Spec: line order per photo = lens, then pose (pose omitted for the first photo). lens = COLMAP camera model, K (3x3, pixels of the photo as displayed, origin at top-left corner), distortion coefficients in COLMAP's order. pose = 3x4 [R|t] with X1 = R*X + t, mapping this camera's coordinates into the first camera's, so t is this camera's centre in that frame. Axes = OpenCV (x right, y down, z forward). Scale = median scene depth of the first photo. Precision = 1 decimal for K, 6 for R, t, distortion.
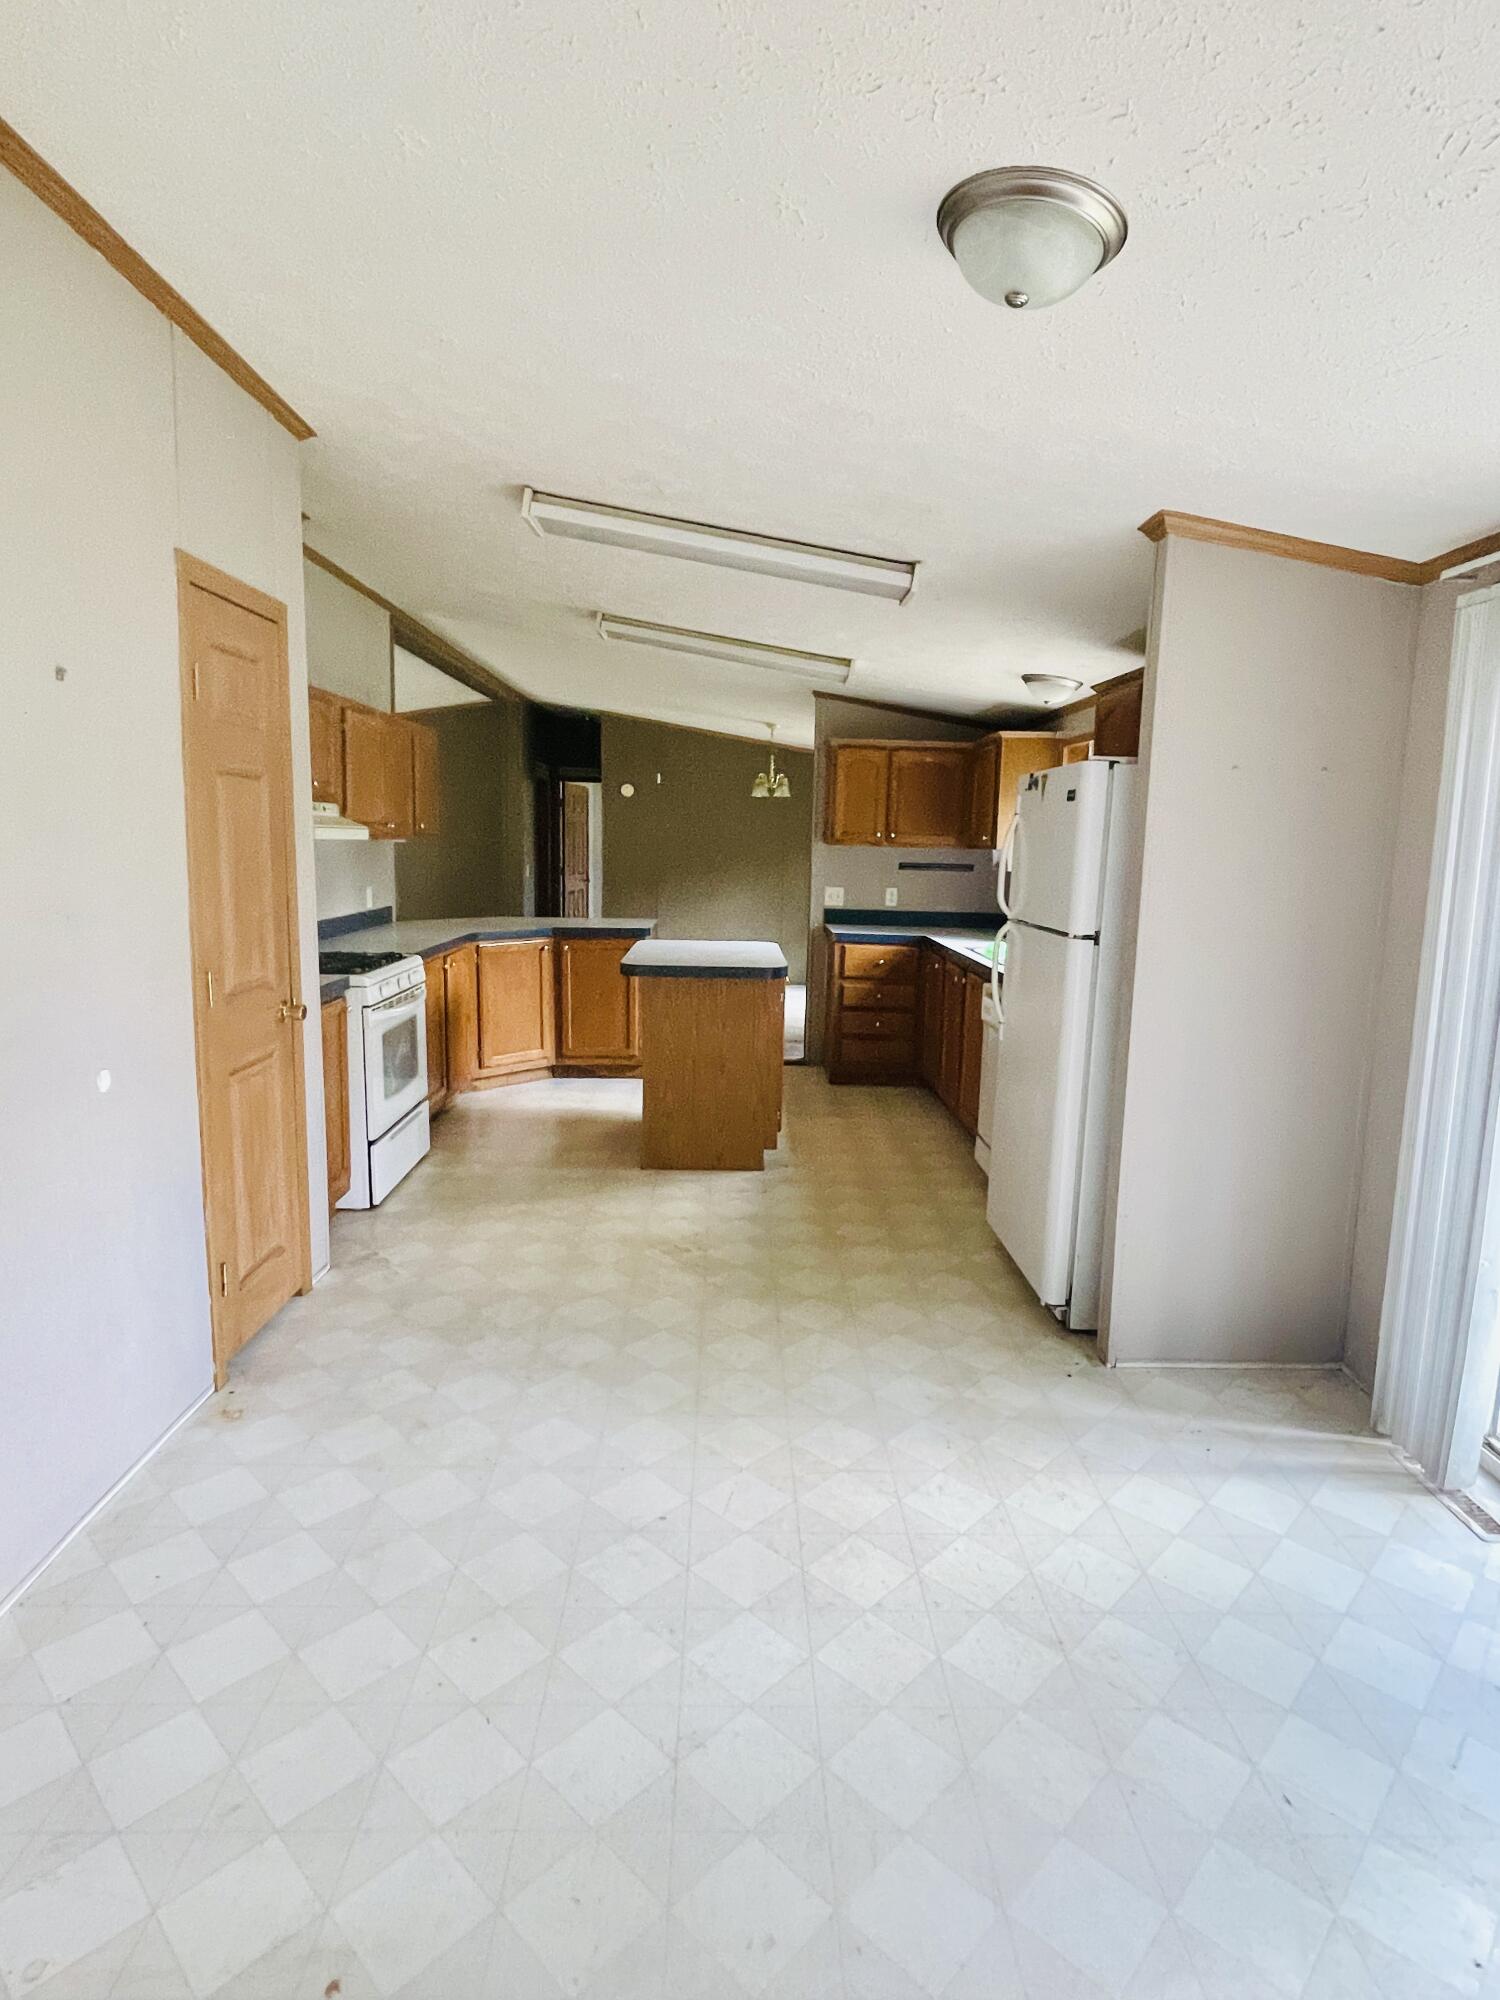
lens RADIAL K [[1059.9, 0, 767.4], [0, 1059.9, 997.0], [0, 0, 1]] dist [0.003638, 0.001436]
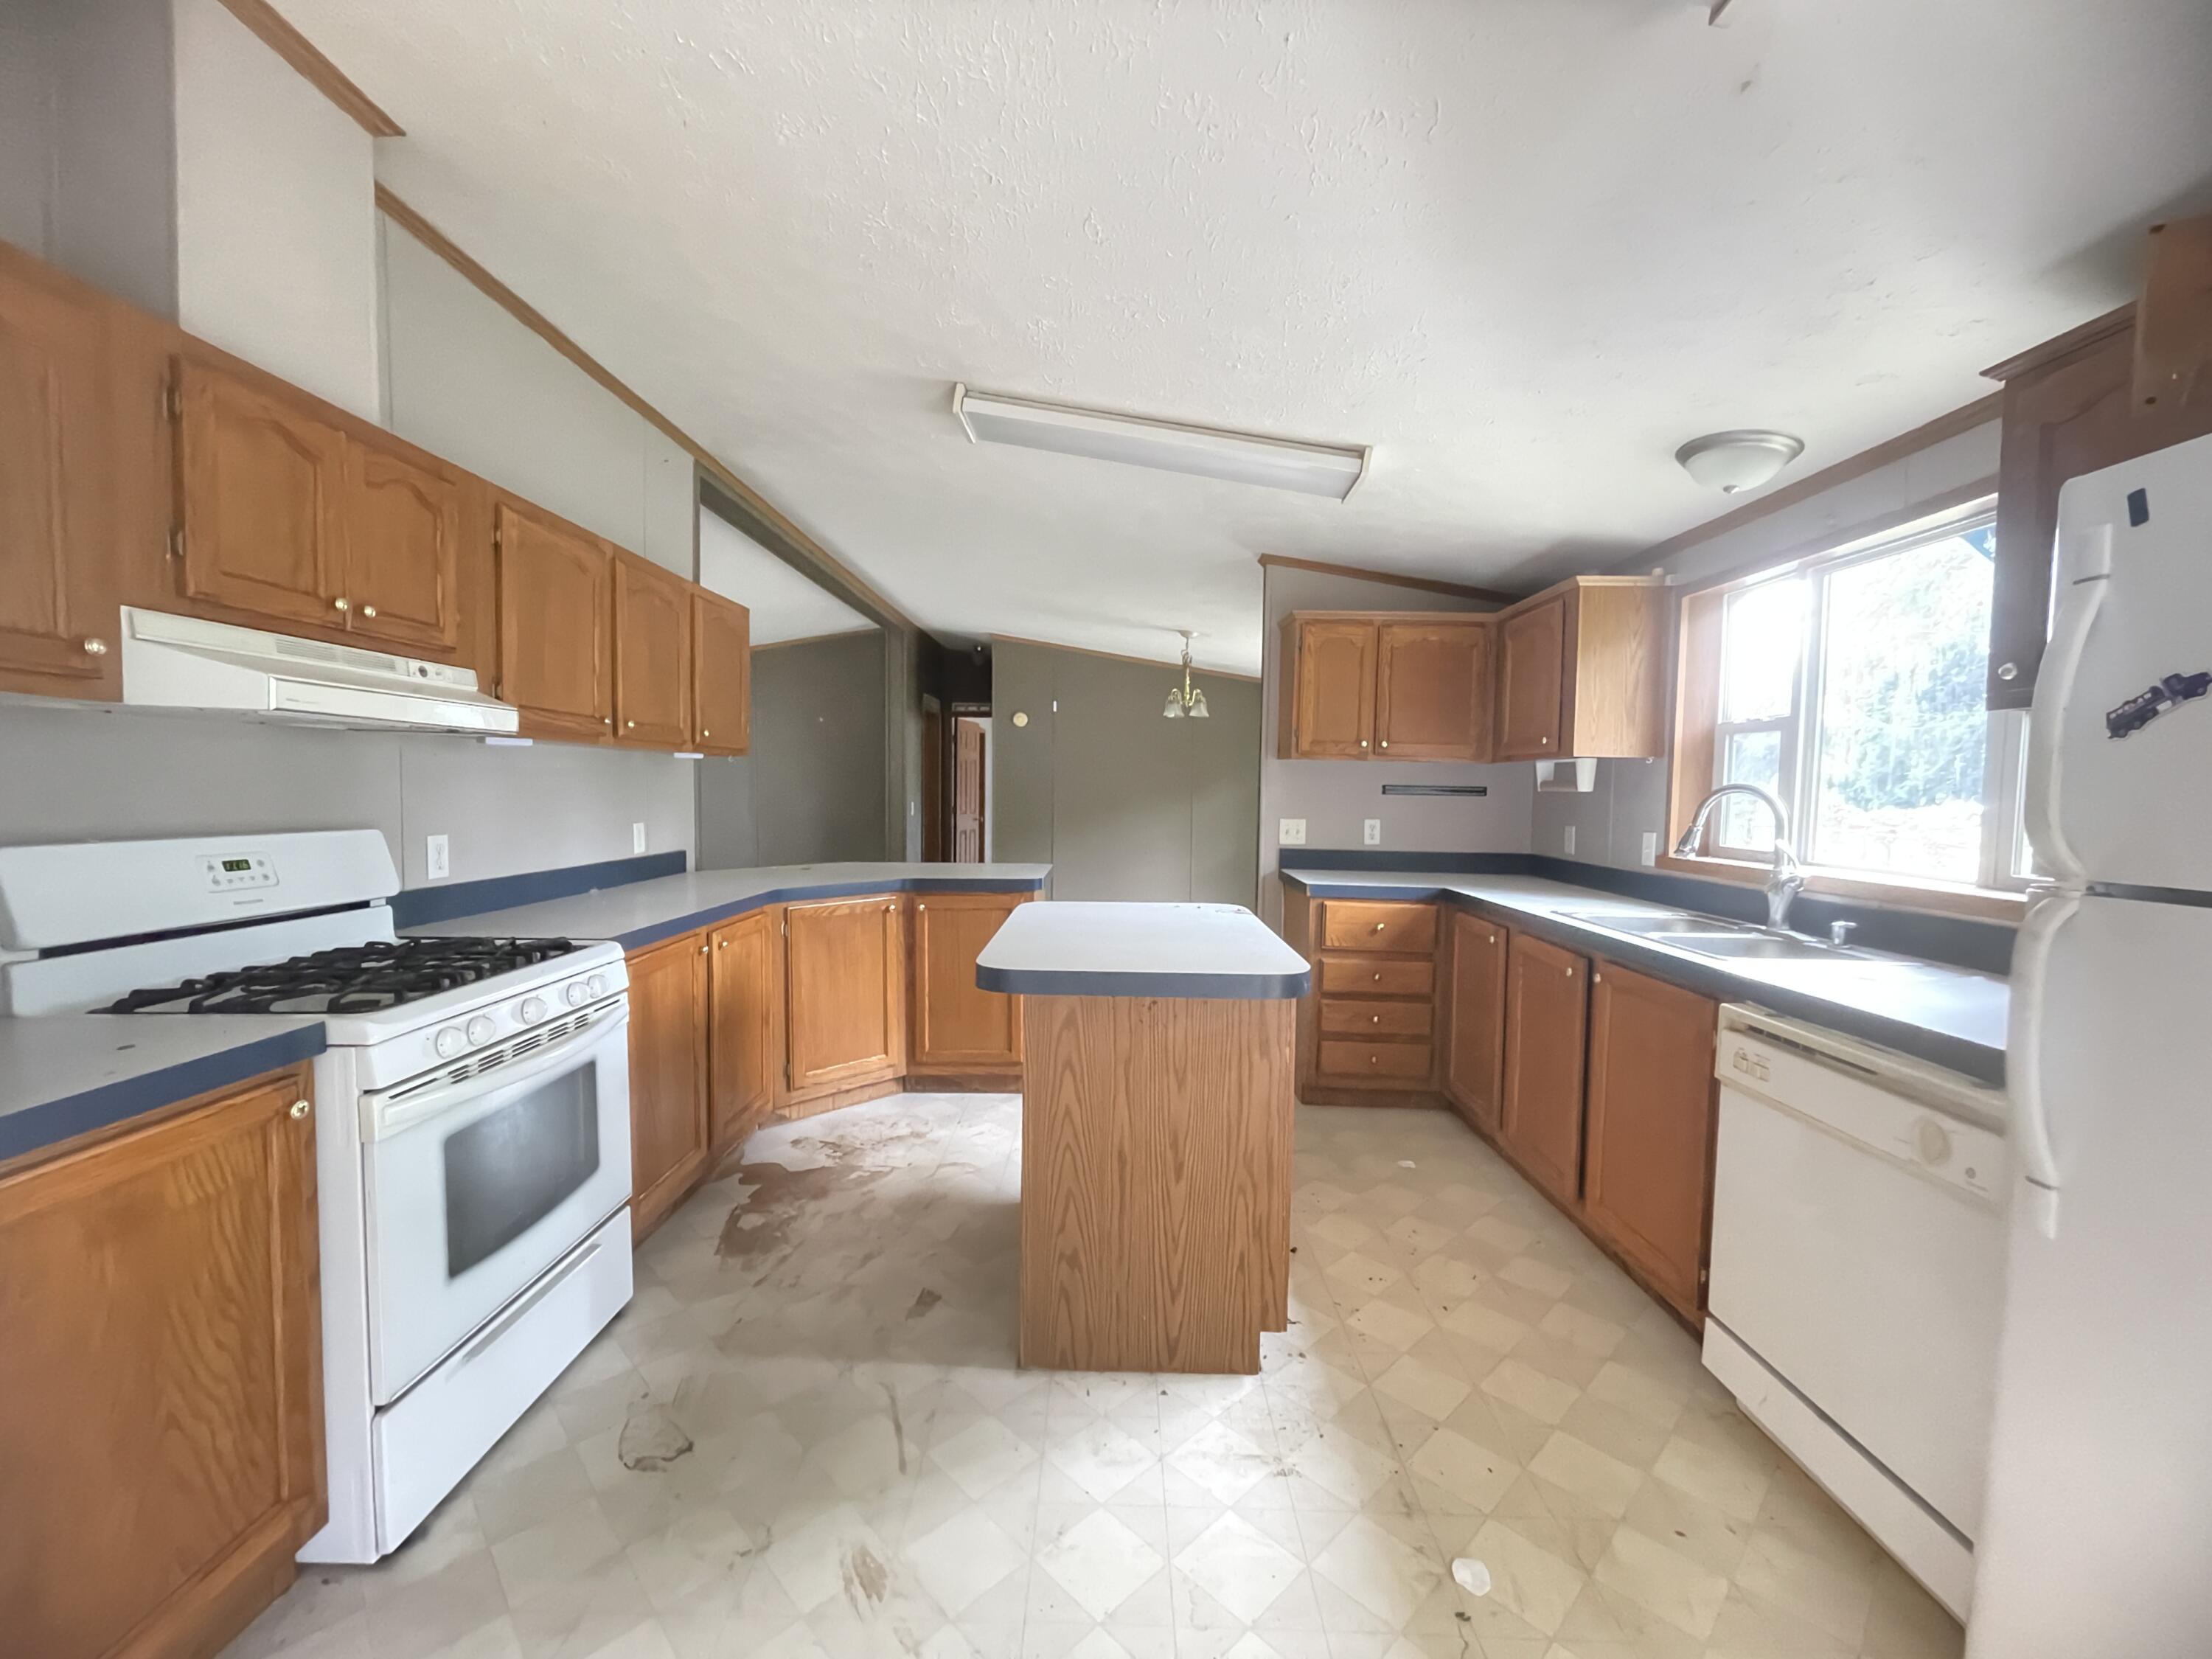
lens RADIAL K [[888.1, 0, 1099.6], [0, 888.1, 829.3], [0, 0, 1]] dist [0.000801, 0.000028]
pose [[0.998630, -0.009915, -0.051388, -0.041730], [0.004570, 0.994661, -0.103093, -0.036778], [0.052136, 0.102717, 0.993343, 0.414918]]
